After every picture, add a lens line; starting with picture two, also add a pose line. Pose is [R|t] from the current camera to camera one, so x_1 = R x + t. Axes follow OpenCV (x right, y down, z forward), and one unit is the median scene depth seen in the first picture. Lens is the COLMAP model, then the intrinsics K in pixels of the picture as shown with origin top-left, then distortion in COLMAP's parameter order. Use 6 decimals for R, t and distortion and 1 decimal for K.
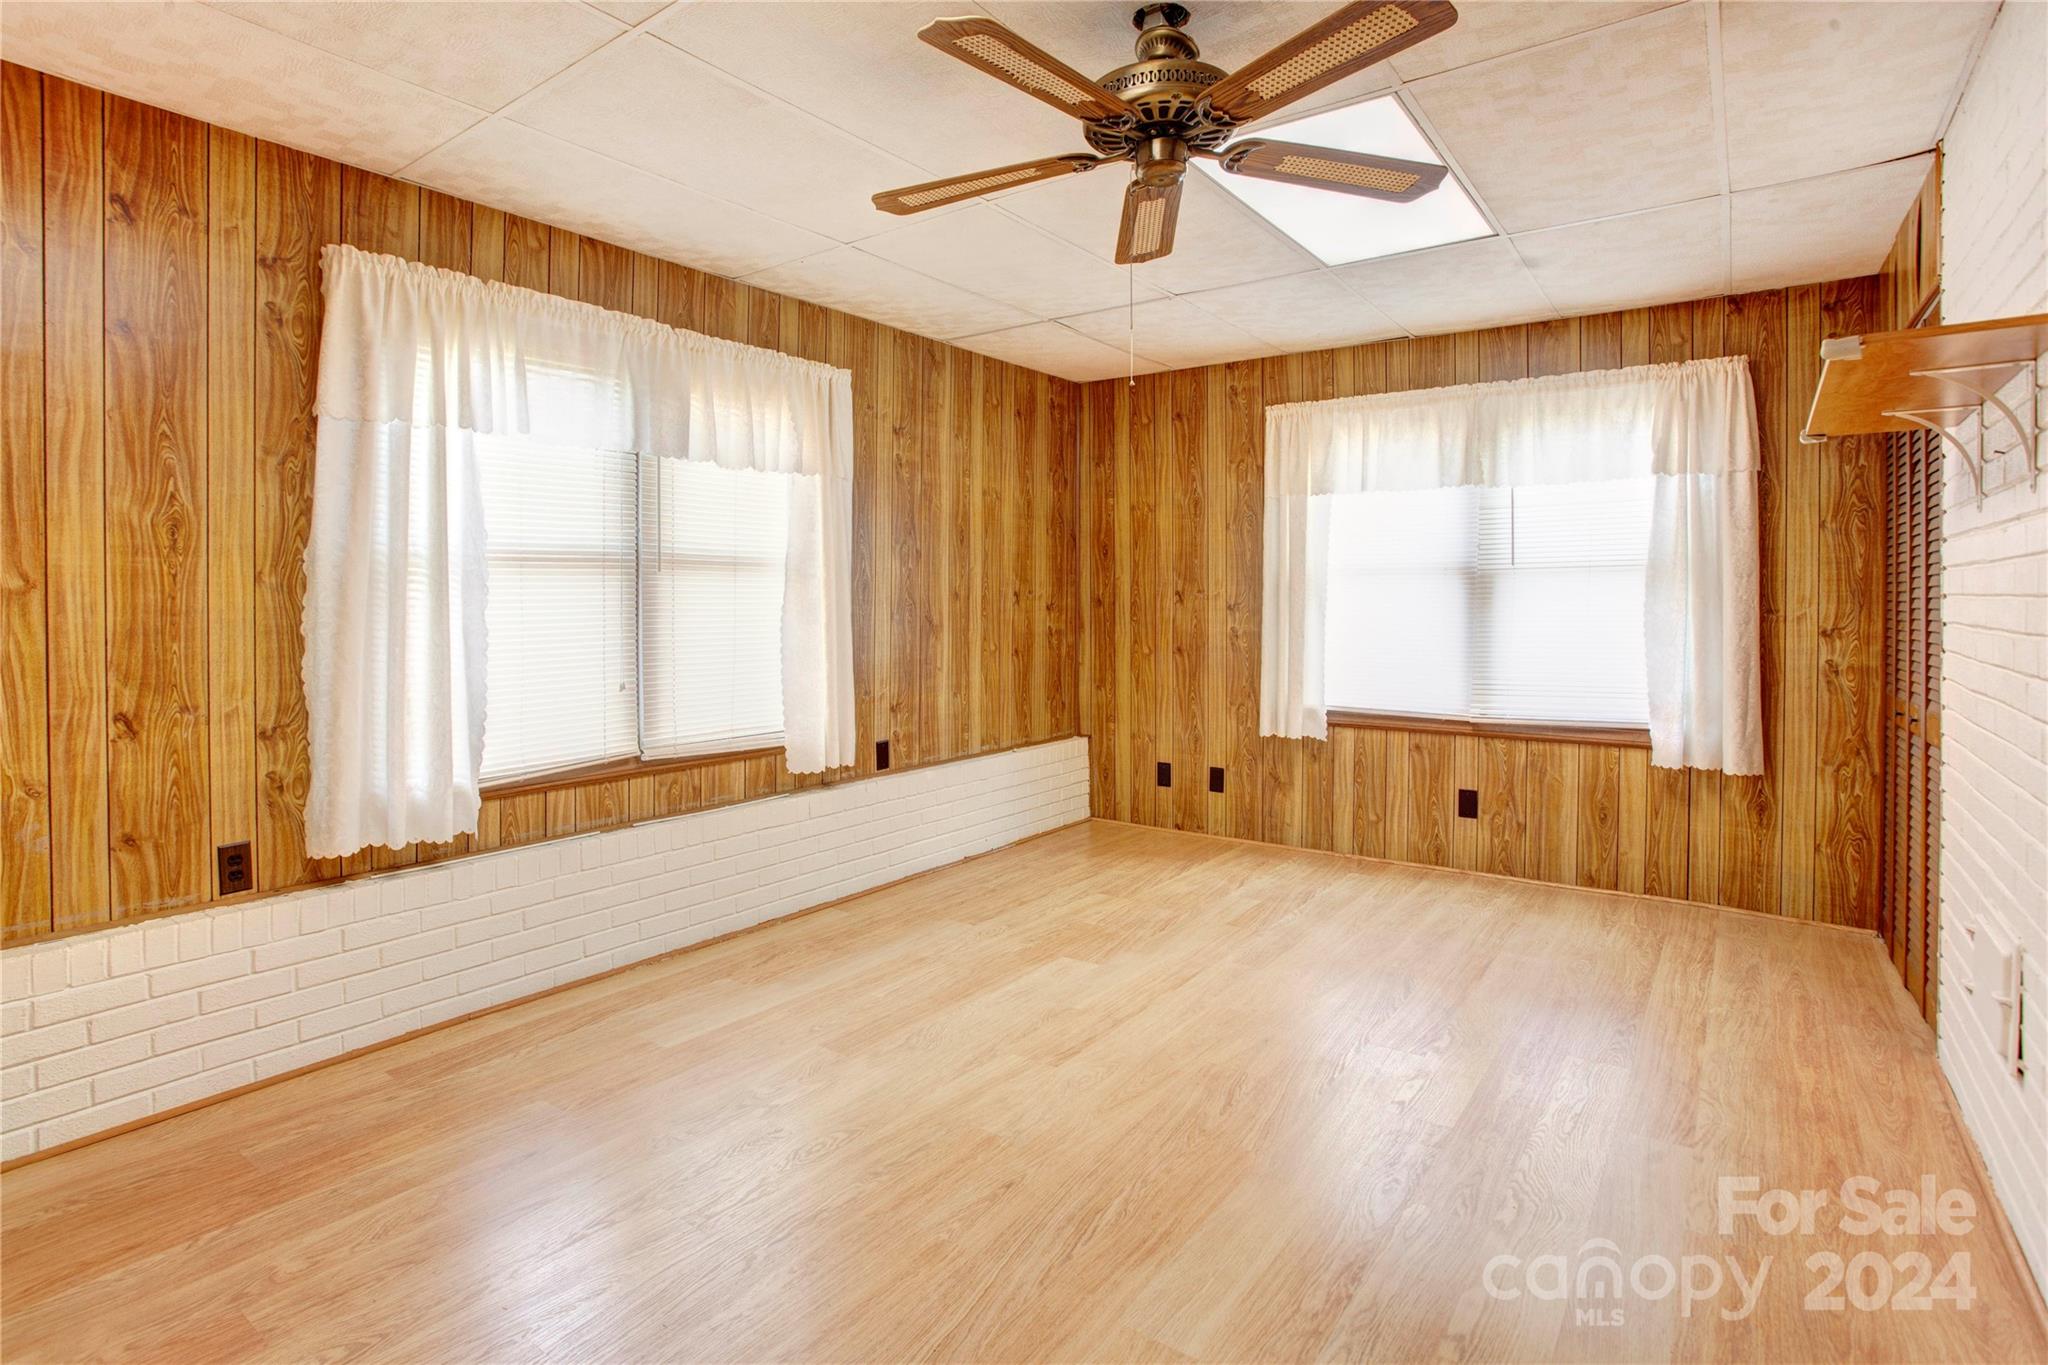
lens RADIAL K [[1045.6, 0, 974.4], [0, 1045.6, 653.5], [0, 0, 1]] dist [-0.082974, 0.042306]
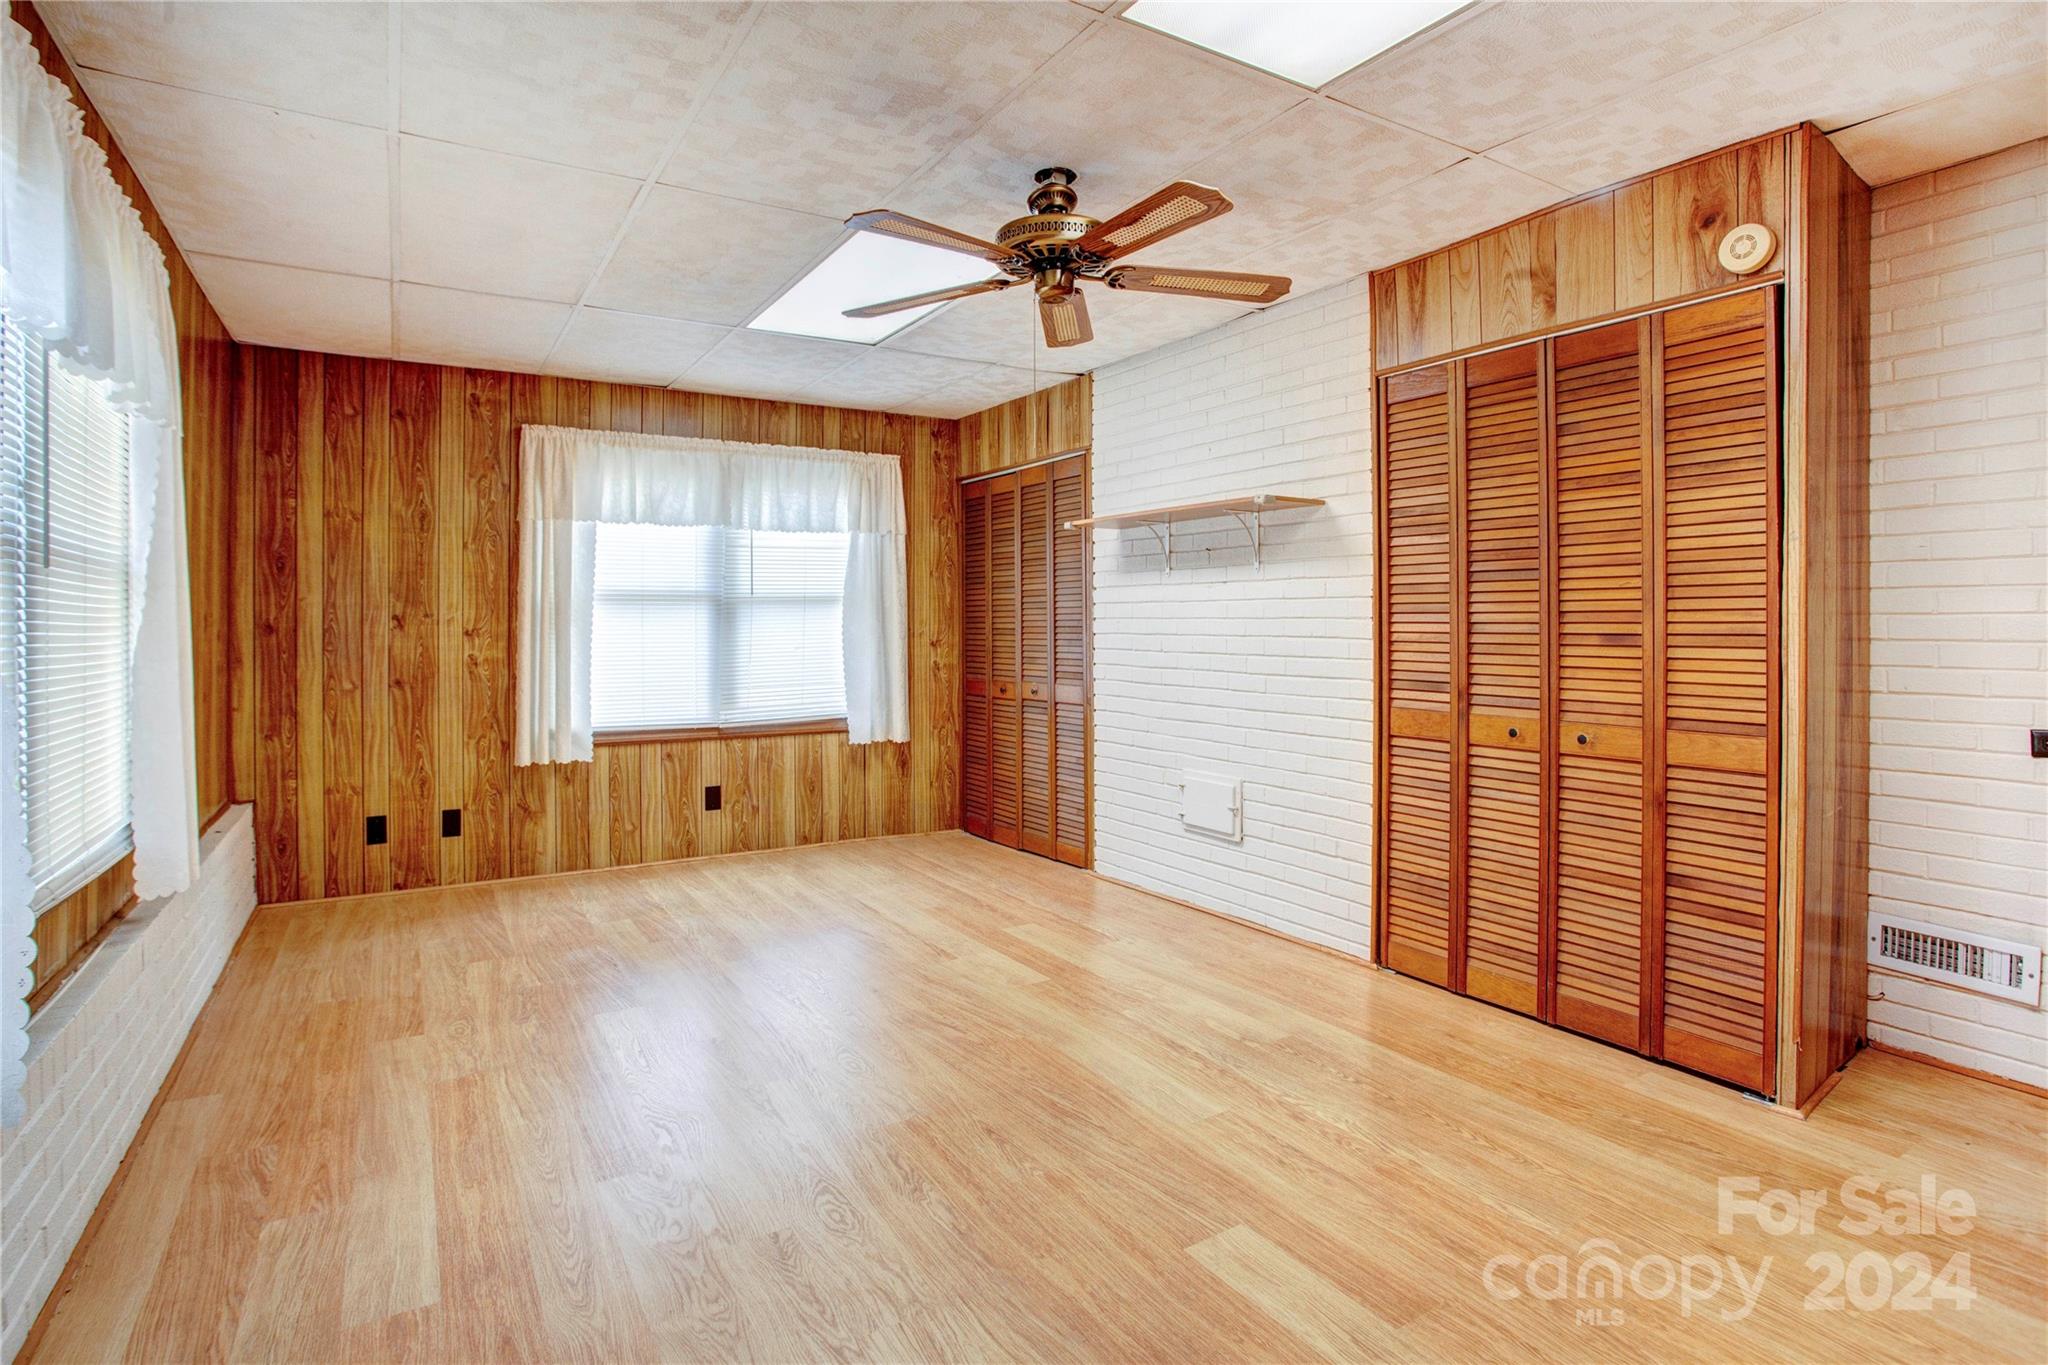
lens RADIAL K [[1022.3, 0, 1019.0], [0, 1022.3, 670.5], [0, 0, 1]] dist [-0.078628, 0.033833]
pose [[0.357330, -0.042781, 0.932998, -0.441506], [0.049743, 0.998404, 0.026729, -0.011271], [-0.932652, 0.036859, 0.358888, 0.244745]]
